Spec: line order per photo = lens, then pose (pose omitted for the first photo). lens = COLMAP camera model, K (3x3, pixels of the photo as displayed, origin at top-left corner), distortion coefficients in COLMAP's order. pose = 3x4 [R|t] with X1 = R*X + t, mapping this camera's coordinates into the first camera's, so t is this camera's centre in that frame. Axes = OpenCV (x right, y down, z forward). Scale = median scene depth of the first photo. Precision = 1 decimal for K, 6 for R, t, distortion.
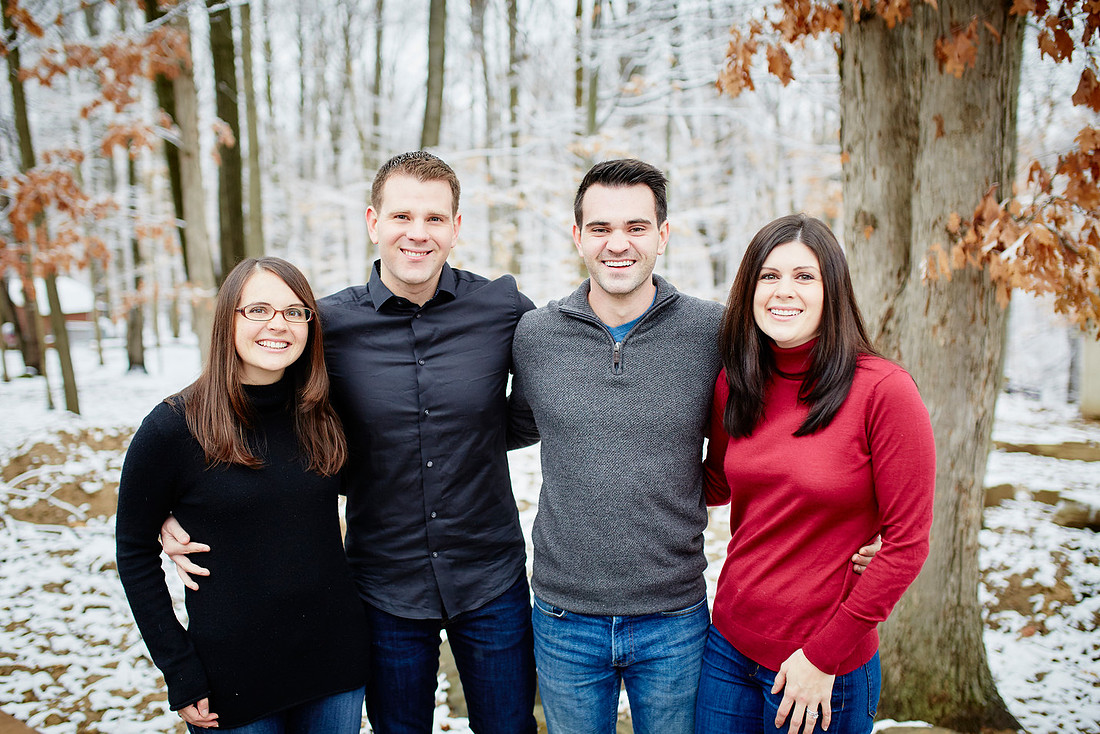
lens RADIAL K [[1122.4, 0, 535.4], [0, 1122.4, 368.8], [0, 0, 1]] dist [-0.019300, 0.008804]
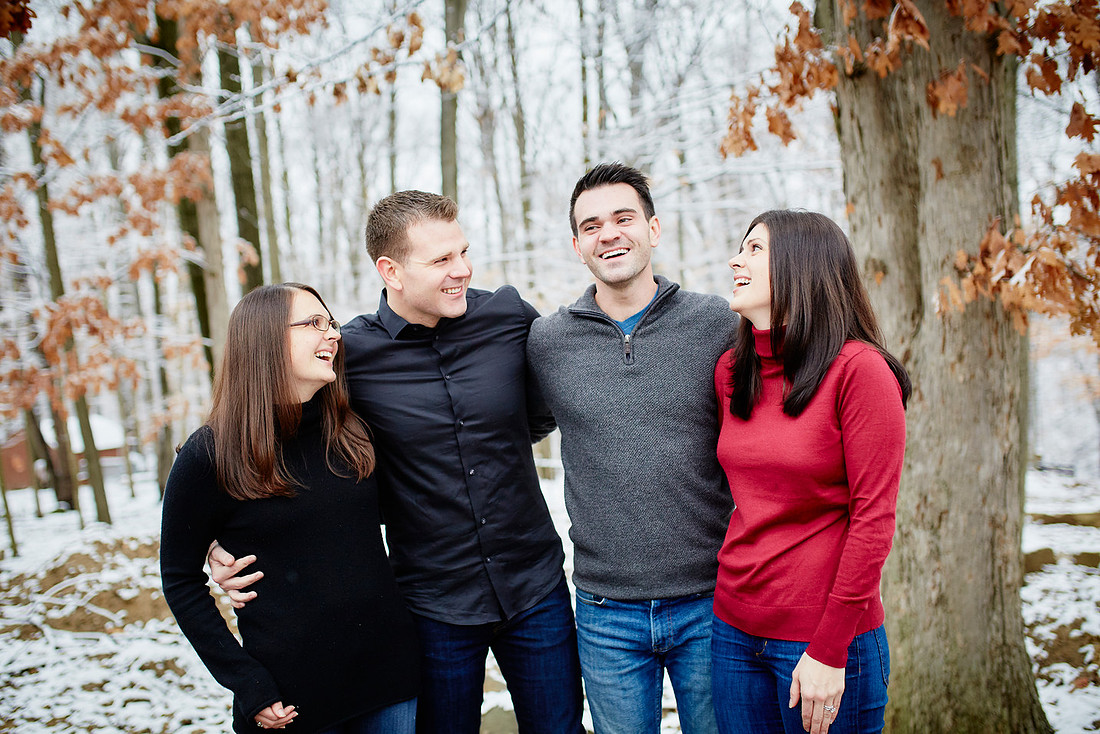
lens RADIAL K [[1119.2, 0, 542.0], [0, 1119.2, 369.6], [0, 0, 1]] dist [-0.026519, 0.038050]
pose [[0.998054, -0.060830, -0.013739, -0.000714], [0.059137, 0.993120, -0.101076, 0.044706], [0.019793, 0.100067, 0.994784, -0.010515]]
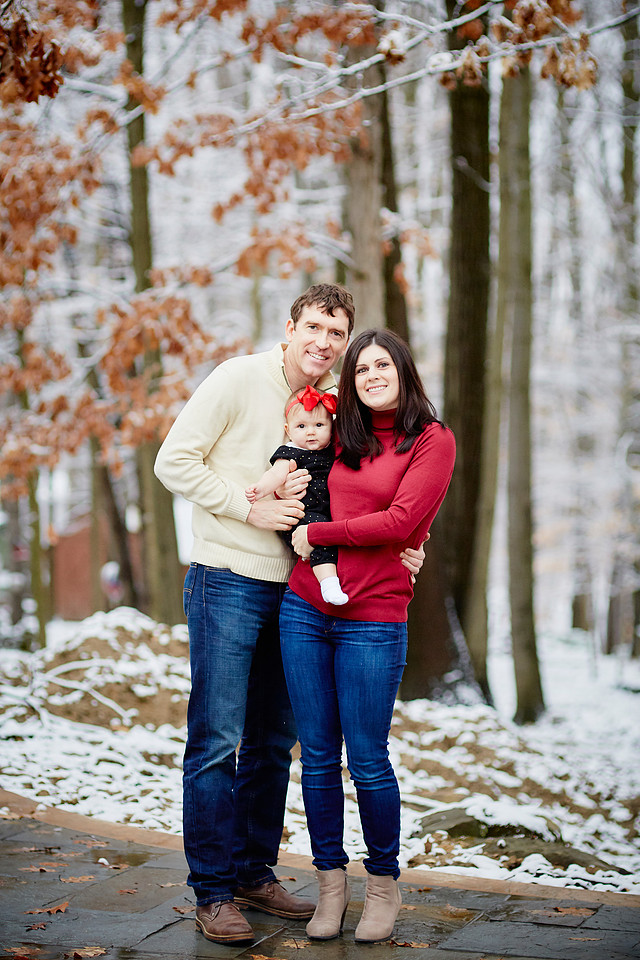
lens RADIAL K [[2483.6, 0, 320.0], [0, 2483.6, 480.0], [0, 0, 1]] dist [0.532779, -11.925187]
pose [[0.931883, 0.041760, -0.360348, 0.536185], [-0.079904, 0.992584, -0.091608, 0.167287], [0.353851, 0.114161, 0.928309, -0.940081]]
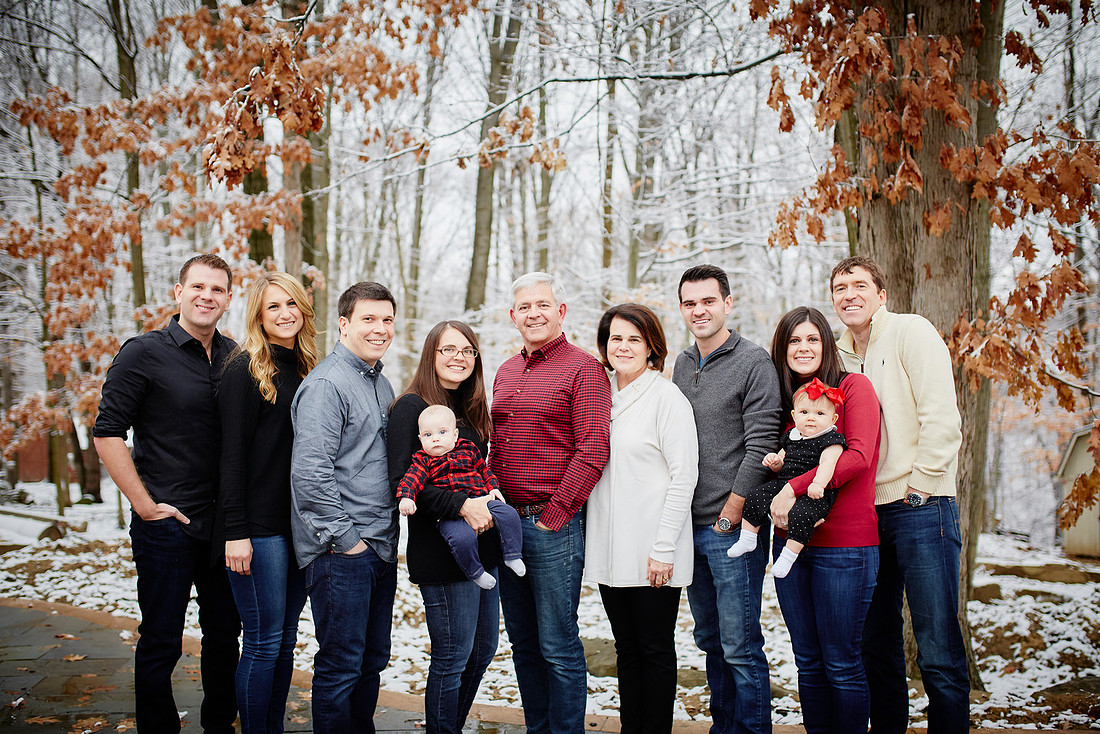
lens RADIAL K [[1087.2, 0, 570.3], [0, 1087.2, 364.9], [0, 0, 1]] dist [-0.017318, 0.015218]
pose [[0.999548, 0.019431, 0.022919, -0.120411], [-0.016000, 0.989825, -0.141390, 0.099842], [-0.025433, 0.140960, 0.989689, -0.331587]]
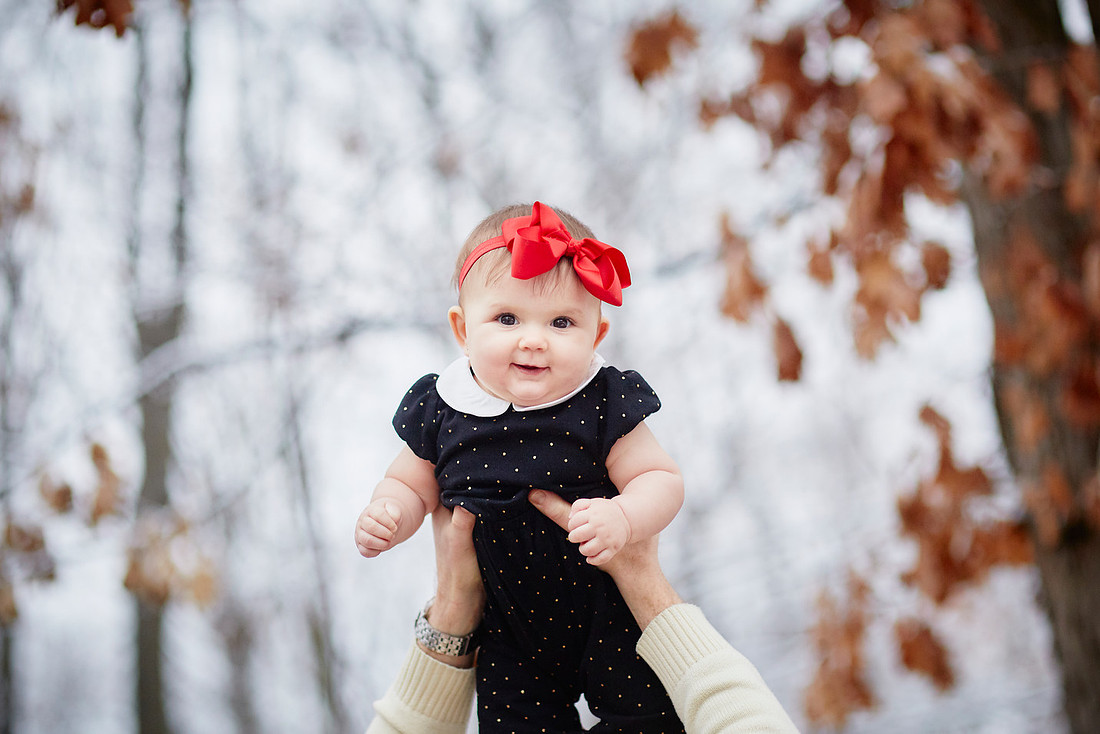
lens RADIAL K [[2845.8, 0, 550.0], [0, 2845.8, 367.0], [0, 0, 1]] dist [0.532779, -11.925187]
pose [[0.992179, -0.100284, 0.074318, -0.015905], [0.121321, 0.914783, -0.385296, 0.064839], [-0.029346, 0.391299, 0.919796, -0.155290]]
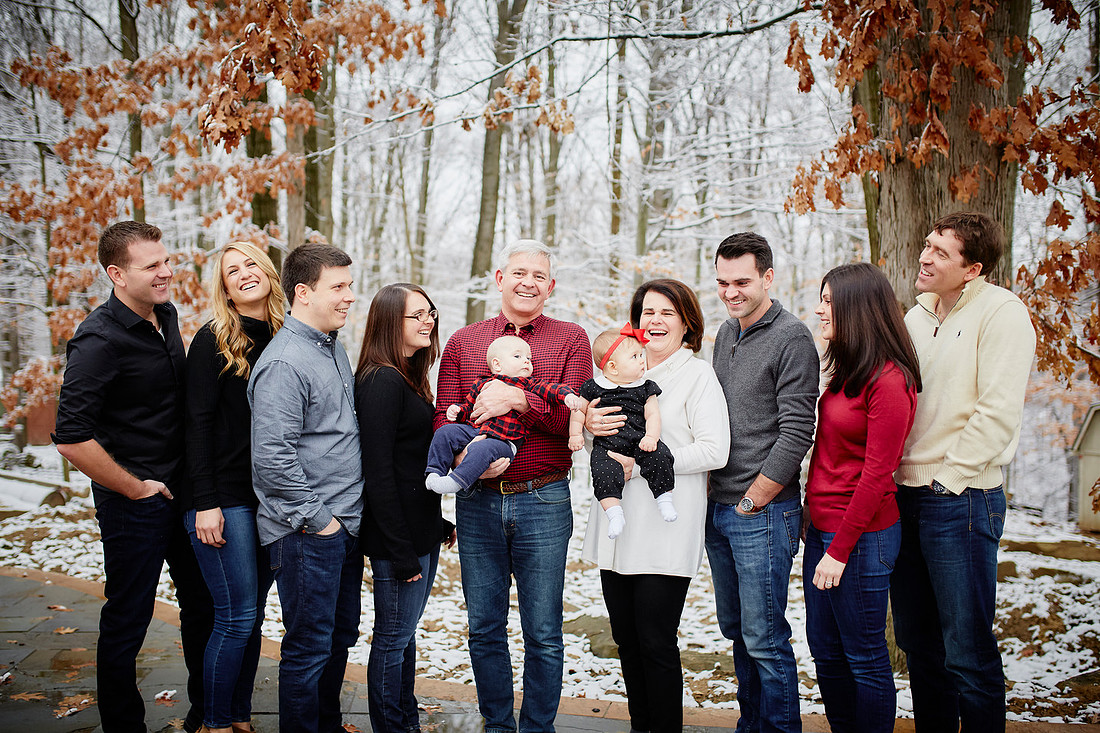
lens RADIAL K [[1092.2, 0, 550.0], [0, 1092.2, 366.5], [0, 0, 1]] dist [-0.013604, 0.007169]
pose [[0.999628, 0.027258, -0.001361, -0.118077], [-0.027242, 0.993550, -0.110070, 0.092175], [-0.001649, 0.110066, 0.993923, -0.291062]]
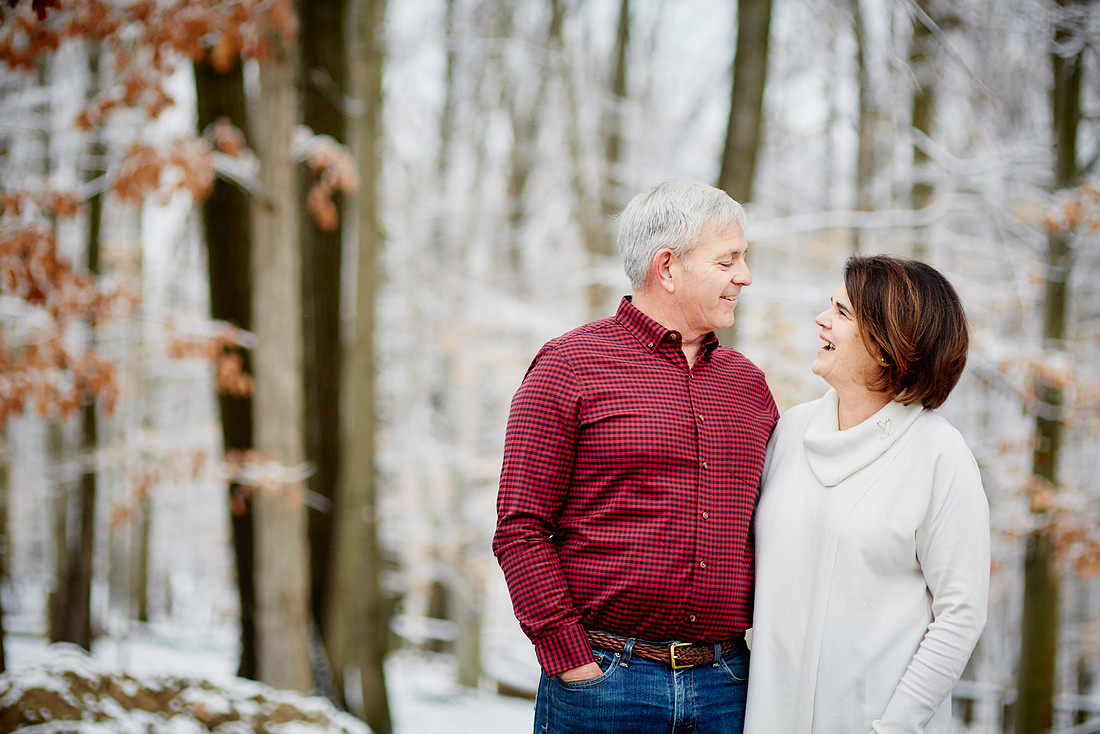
lens RADIAL K [[2691.9, 0, 550.0], [0, 2691.9, 367.0], [0, 0, 1]] dist [0.022056, -0.251373]
pose [[0.987329, 0.030470, -0.155736, 0.038443], [-0.052118, 0.989216, -0.136876, 0.125498], [0.149886, 0.143258, 0.978269, -0.522214]]
